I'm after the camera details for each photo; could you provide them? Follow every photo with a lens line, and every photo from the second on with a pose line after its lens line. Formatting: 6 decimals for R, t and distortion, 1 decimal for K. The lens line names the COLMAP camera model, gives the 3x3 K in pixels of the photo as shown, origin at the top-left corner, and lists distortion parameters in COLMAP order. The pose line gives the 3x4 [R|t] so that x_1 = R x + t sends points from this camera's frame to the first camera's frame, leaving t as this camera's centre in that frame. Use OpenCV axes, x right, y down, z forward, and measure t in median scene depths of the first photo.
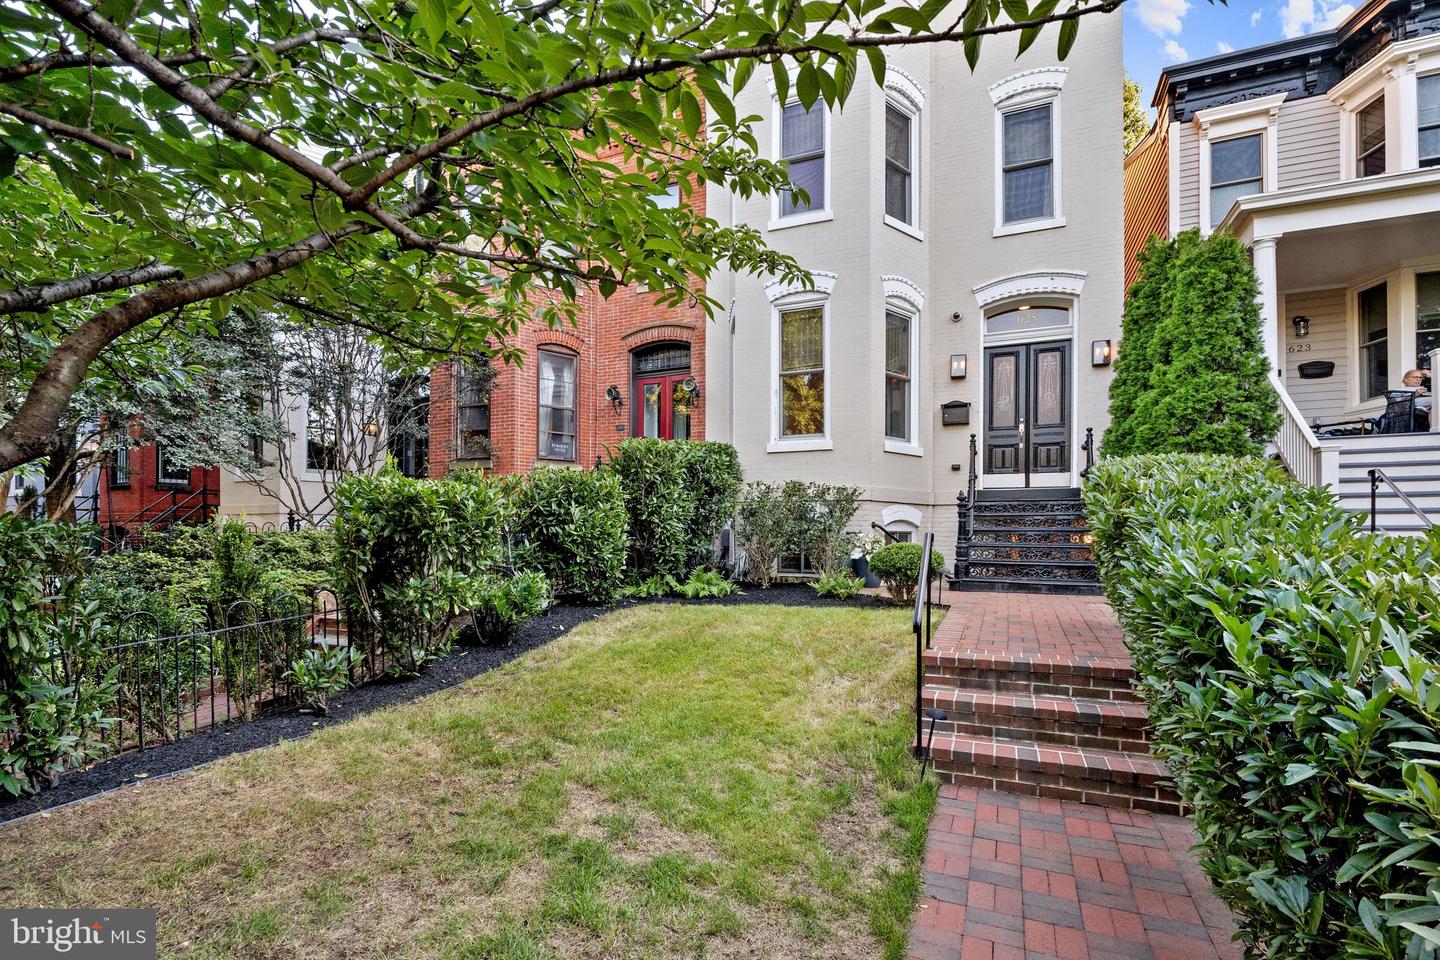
lens RADIAL K [[656.0, 0, 723.0], [0, 656.0, 479.7], [0, 0, 1]] dist [-0.001468, 0.001070]
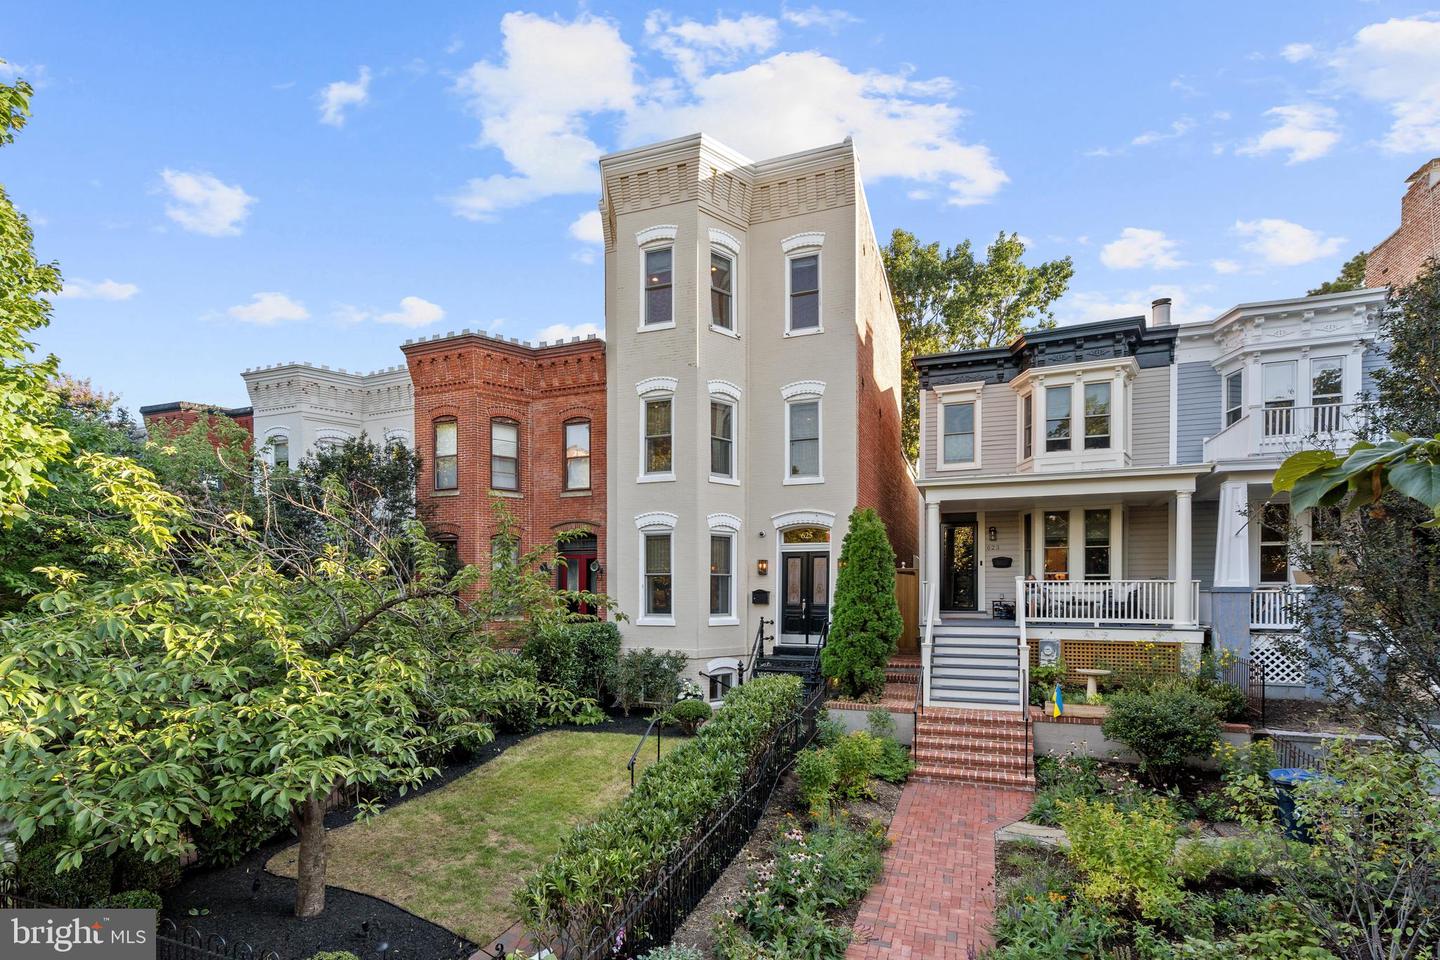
lens RADIAL K [[656.0, 0, 712.0], [0, 656.0, 553.8], [0, 0, 1]] dist [-0.001468, 0.001070]
pose [[0.999647, -0.000897, 0.026563, 0.250816], [0.000294, 0.999742, 0.022706, -0.302146], [-0.026577, -0.022690, 0.999389, -0.699047]]
